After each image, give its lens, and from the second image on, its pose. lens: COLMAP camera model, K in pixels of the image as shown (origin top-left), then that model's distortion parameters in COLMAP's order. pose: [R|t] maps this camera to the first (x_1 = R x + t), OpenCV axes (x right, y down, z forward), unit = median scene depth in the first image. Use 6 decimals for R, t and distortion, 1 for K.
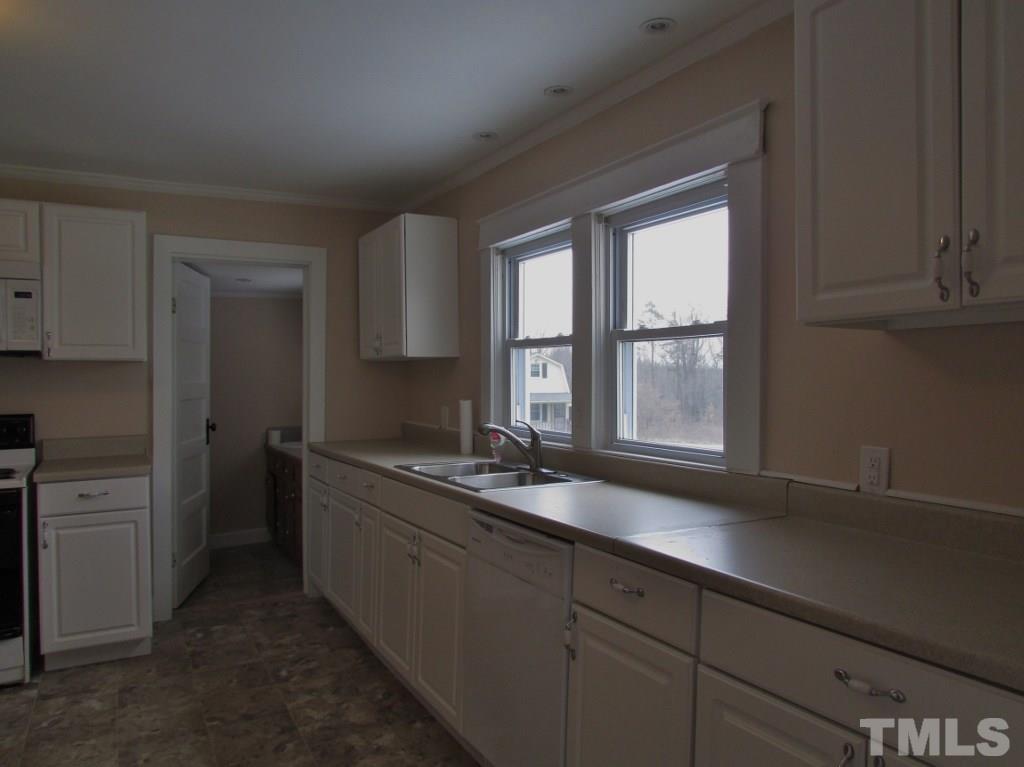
lens RADIAL K [[753.1, 0, 510.0], [0, 753.1, 382.5], [0, 0, 1]] dist [-0.006210, 0.000616]
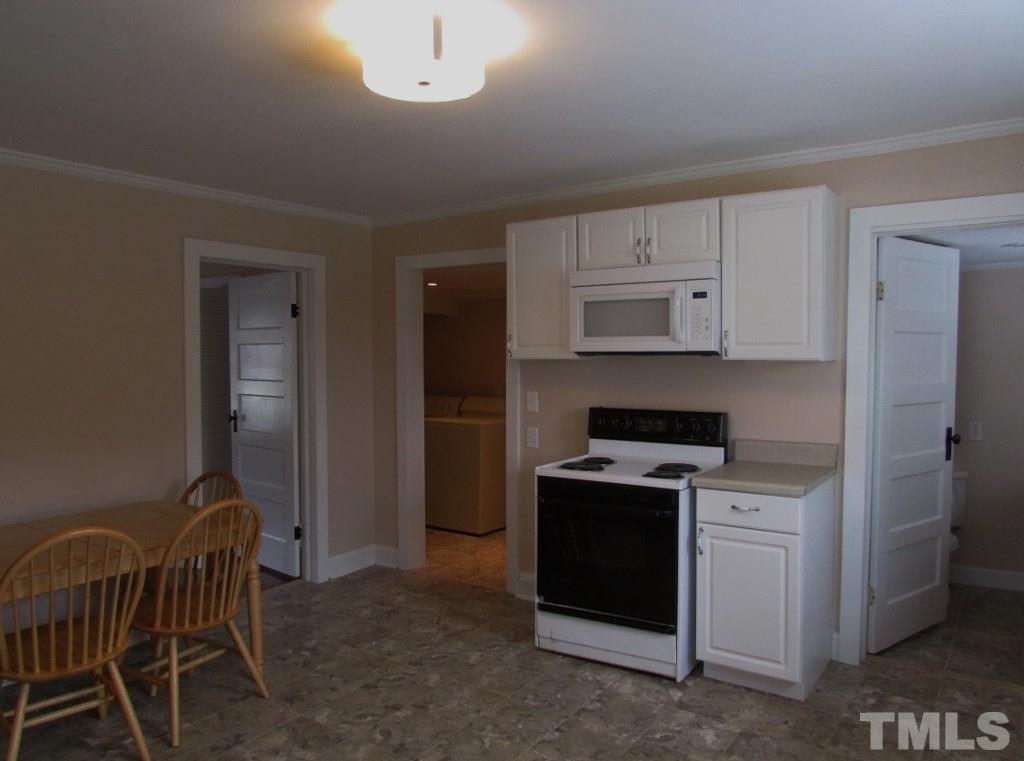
lens RADIAL K [[753.1, 0, 509.9], [0, 753.1, 383.9], [0, 0, 1]] dist [-0.006210, 0.000616]
pose [[0.454122, 0.048370, -0.889626, 0.125677], [-0.009385, 0.998729, 0.049512, -0.045810], [0.890890, -0.014135, 0.453999, 0.320103]]
